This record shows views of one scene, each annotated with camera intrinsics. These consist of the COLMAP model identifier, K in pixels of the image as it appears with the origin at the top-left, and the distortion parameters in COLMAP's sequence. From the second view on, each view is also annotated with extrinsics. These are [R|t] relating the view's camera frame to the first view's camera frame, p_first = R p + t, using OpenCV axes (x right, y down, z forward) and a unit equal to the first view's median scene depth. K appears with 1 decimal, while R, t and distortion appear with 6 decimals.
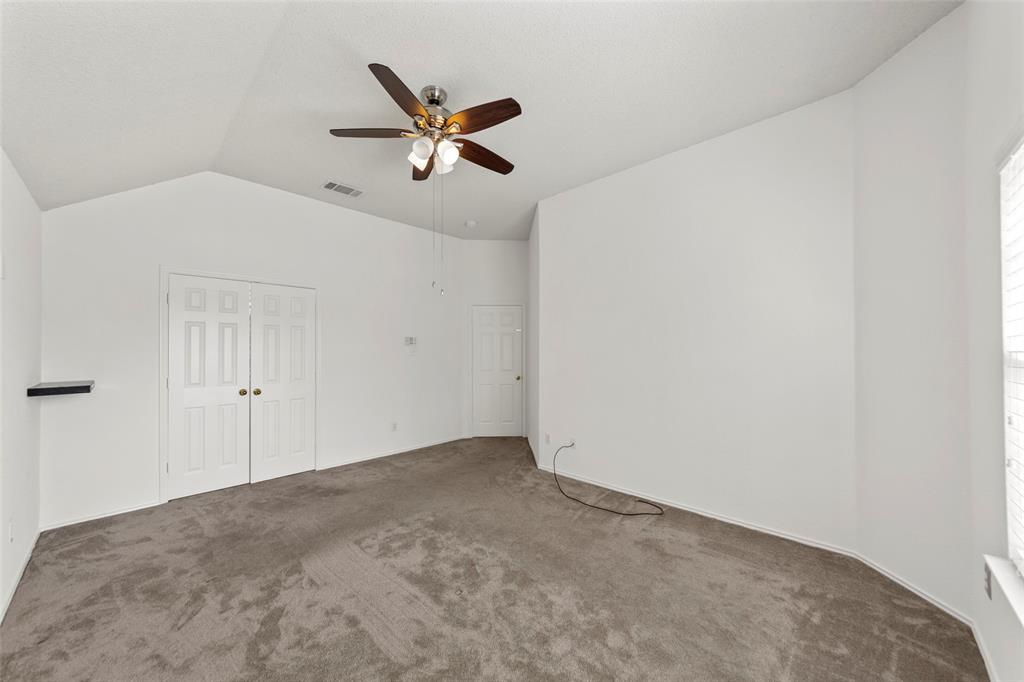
lens RADIAL K [[370.4, 0, 511.6], [0, 370.4, 350.0], [0, 0, 1]] dist [-0.000938, -0.000103]
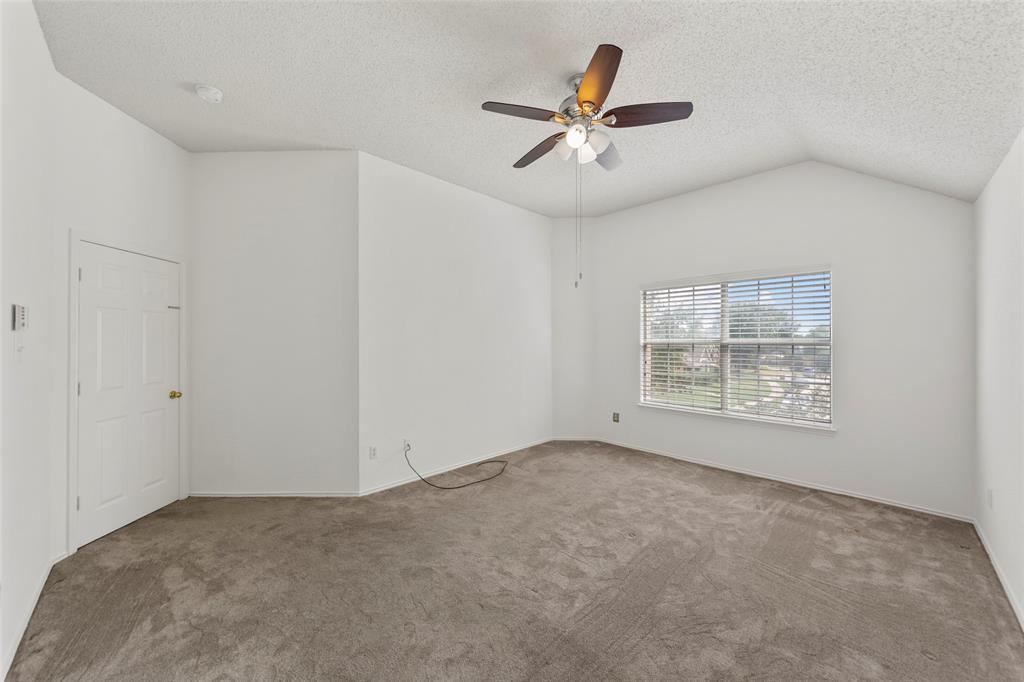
lens RADIAL K [[370.4, 0, 511.6], [0, 370.4, 350.0], [0, 0, 1]] dist [-0.000938, -0.000103]
pose [[0.029700, -0.018931, 0.999380, -0.806998], [-0.005528, 0.999802, 0.019103, -0.004313], [-0.999544, -0.006091, 0.029589, 0.773459]]
